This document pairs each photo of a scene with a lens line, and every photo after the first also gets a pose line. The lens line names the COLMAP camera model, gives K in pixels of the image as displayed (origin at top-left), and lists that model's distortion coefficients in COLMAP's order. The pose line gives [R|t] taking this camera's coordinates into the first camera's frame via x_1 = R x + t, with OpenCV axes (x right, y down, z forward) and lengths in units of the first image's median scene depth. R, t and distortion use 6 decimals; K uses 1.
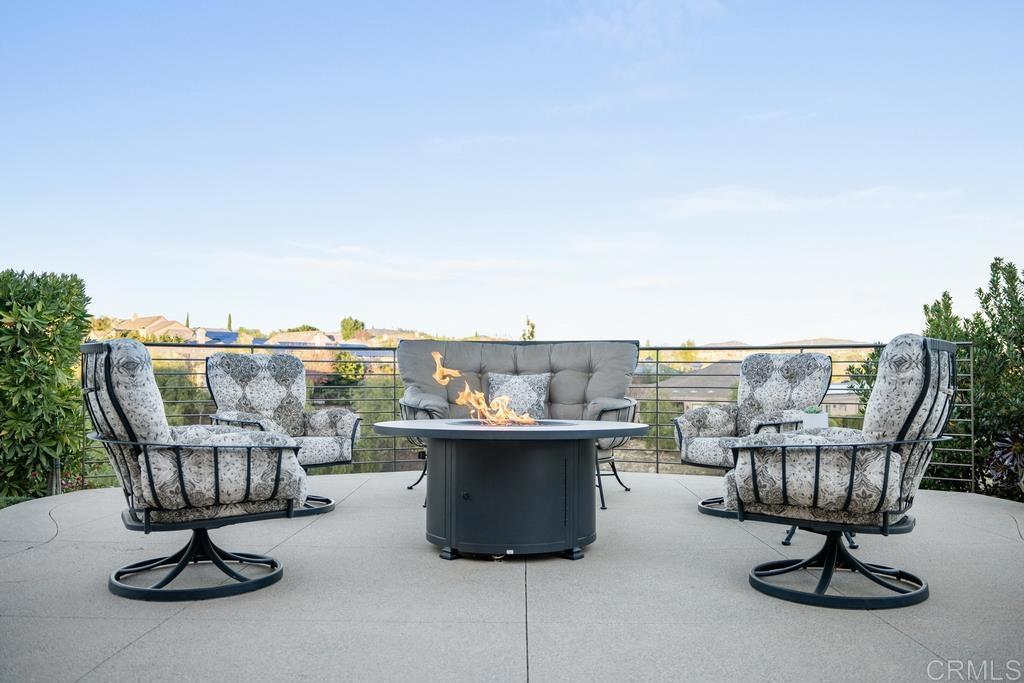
lens RADIAL K [[780.2, 0, 511.4], [0, 780.2, 378.0], [0, 0, 1]] dist [0.000764, 0.000298]
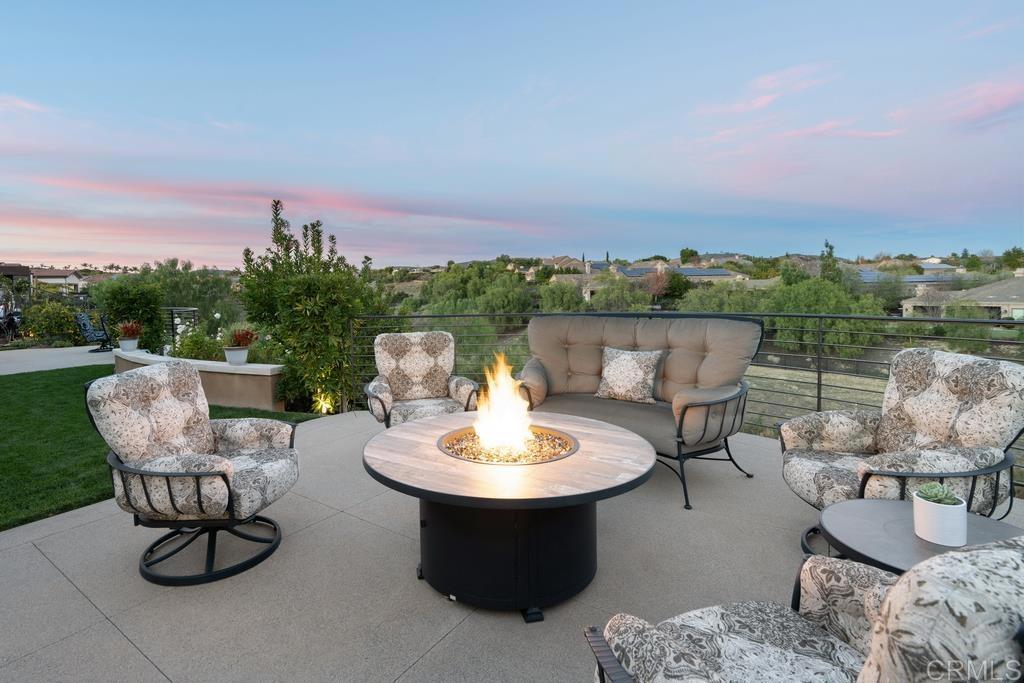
lens RADIAL K [[488.2, 0, 488.8], [0, 488.2, 328.6], [0, 0, 1]] dist [0.001977, -0.000111]
pose [[0.824804, 0.024003, -0.564909, 0.244665], [0.022550, 0.996907, 0.075283, -0.096990], [0.564969, -0.074832, 0.821712, 0.389480]]
